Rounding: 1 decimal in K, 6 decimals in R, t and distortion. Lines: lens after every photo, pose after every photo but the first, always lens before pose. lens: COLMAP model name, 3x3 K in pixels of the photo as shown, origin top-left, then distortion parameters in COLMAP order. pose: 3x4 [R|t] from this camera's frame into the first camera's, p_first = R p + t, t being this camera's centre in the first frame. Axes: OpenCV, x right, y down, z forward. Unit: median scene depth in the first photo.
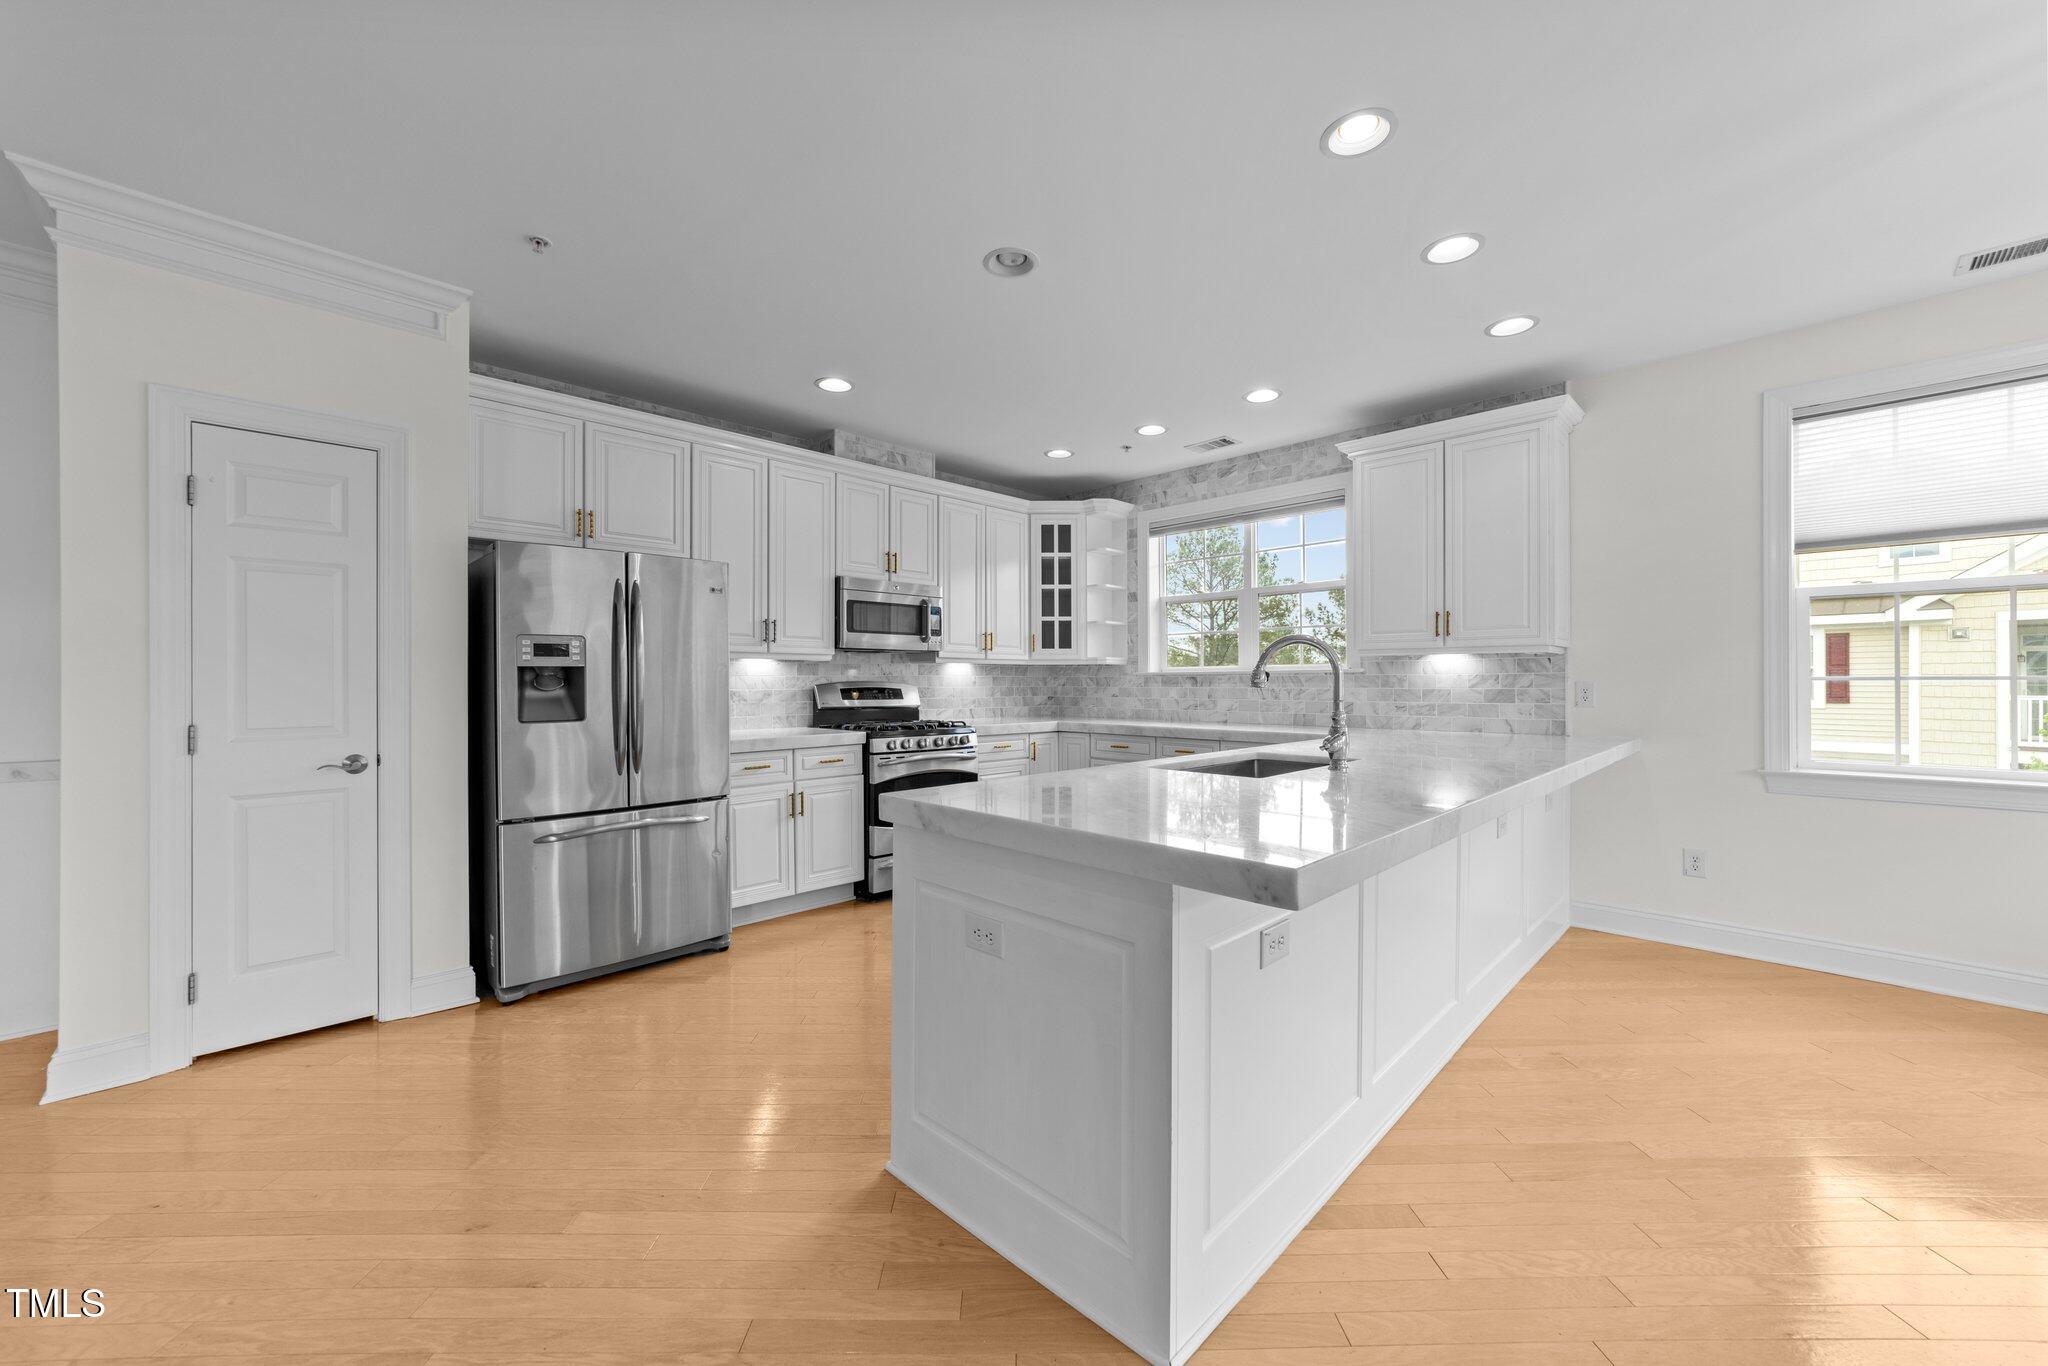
lens RADIAL K [[773.0, 0, 1026.3], [0, 773.0, 680.9], [0, 0, 1]] dist [-0.011217, 0.006209]
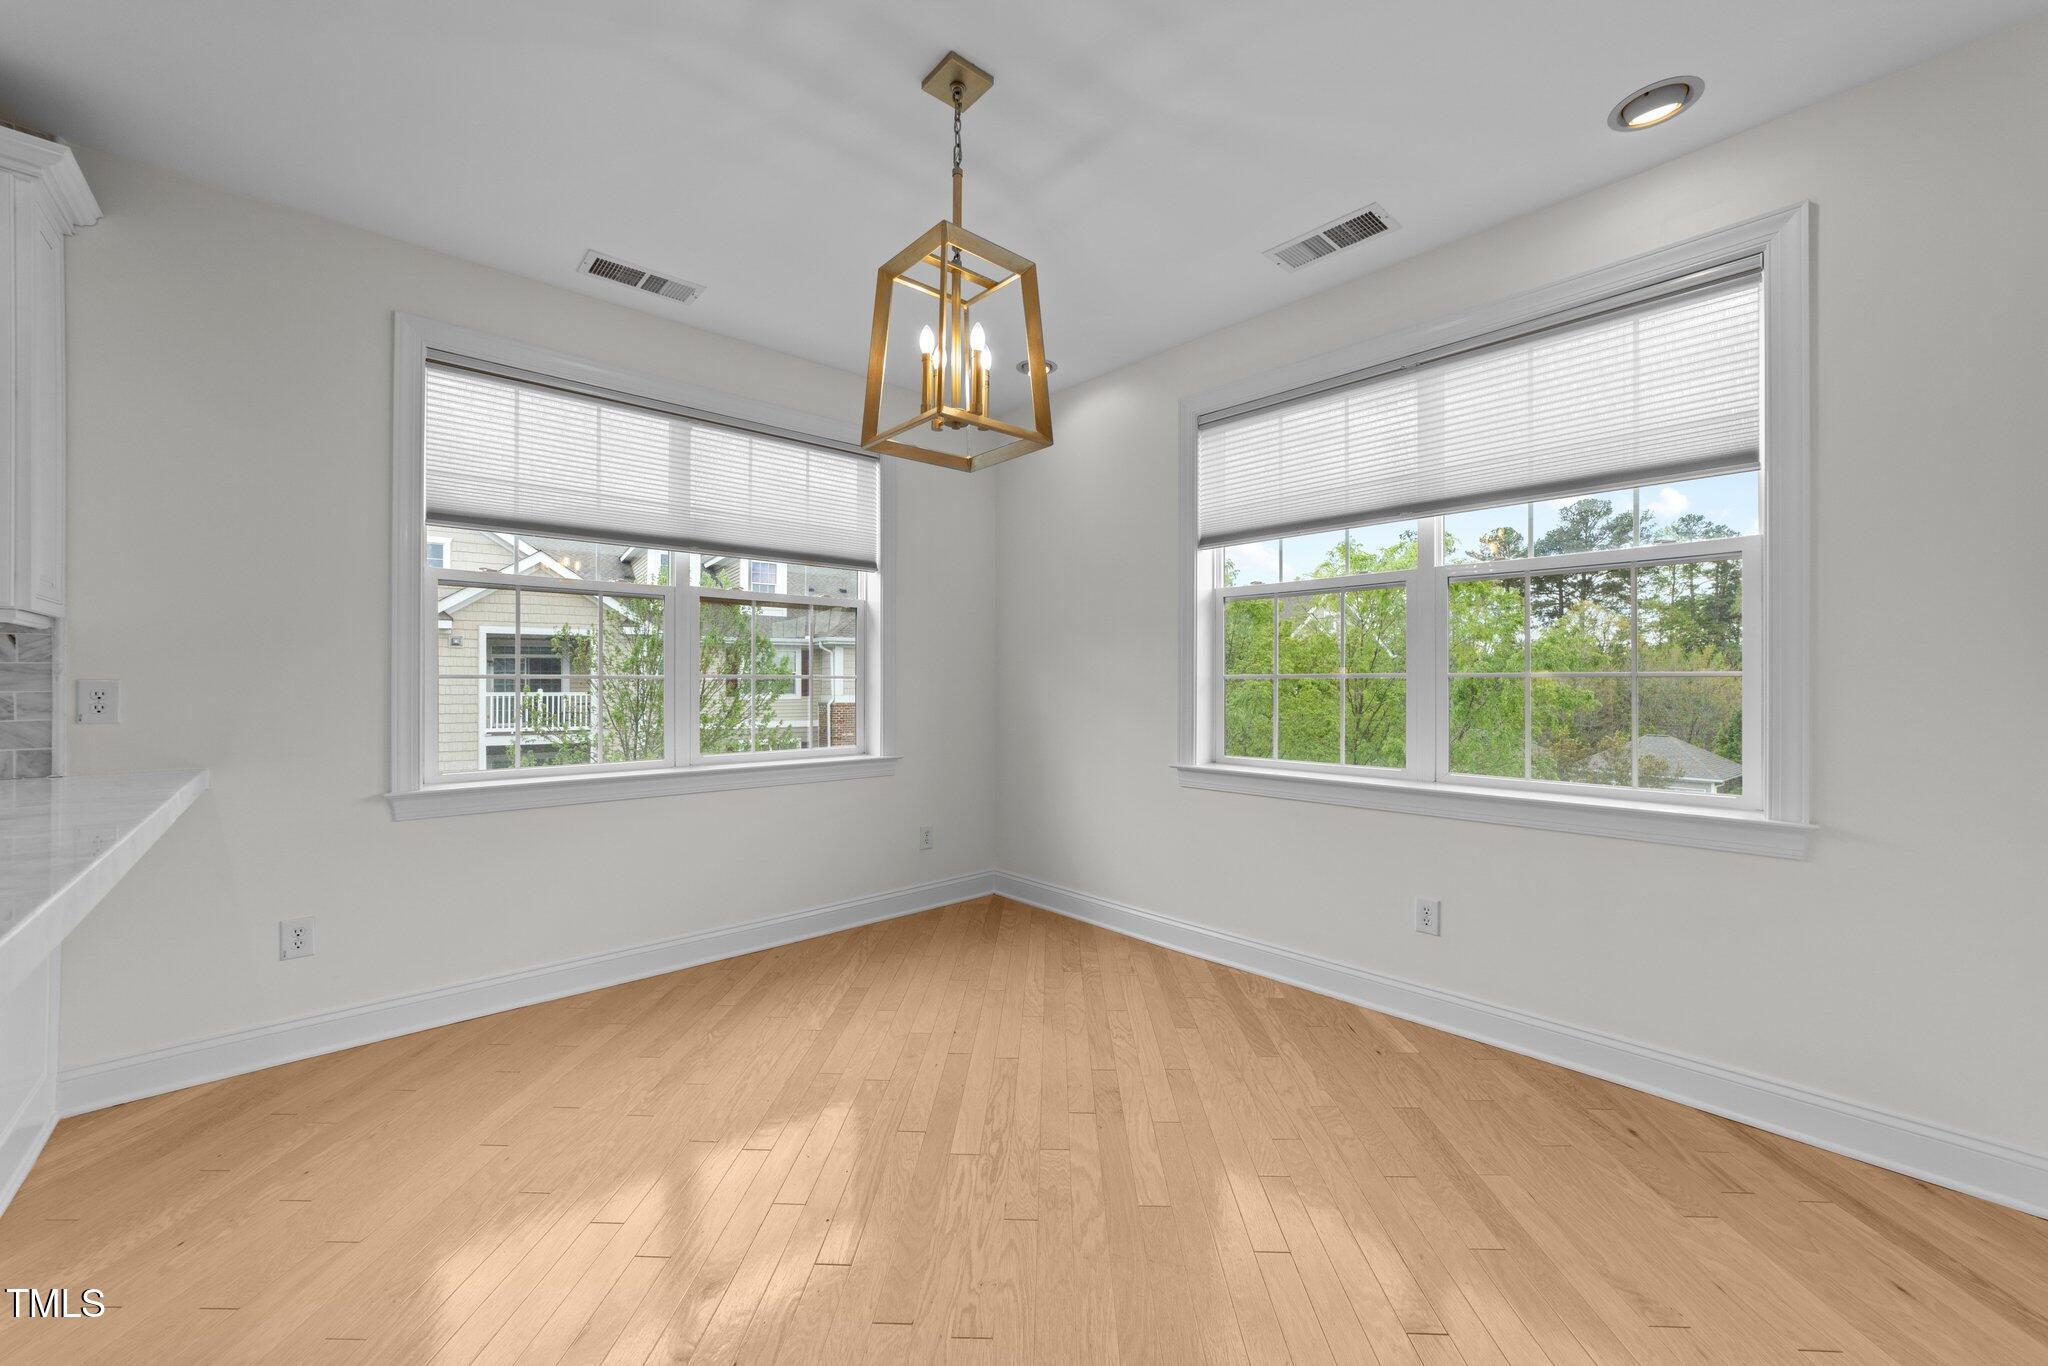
lens RADIAL K [[773.0, 0, 1026.3], [0, 773.0, 680.9], [0, 0, 1]] dist [-0.011217, 0.006209]
pose [[0.035452, 0.003762, 0.999364, 0.187749], [-0.004784, 0.999982, -0.003594, 0.000890], [-0.999360, -0.004653, 0.035469, 0.308380]]
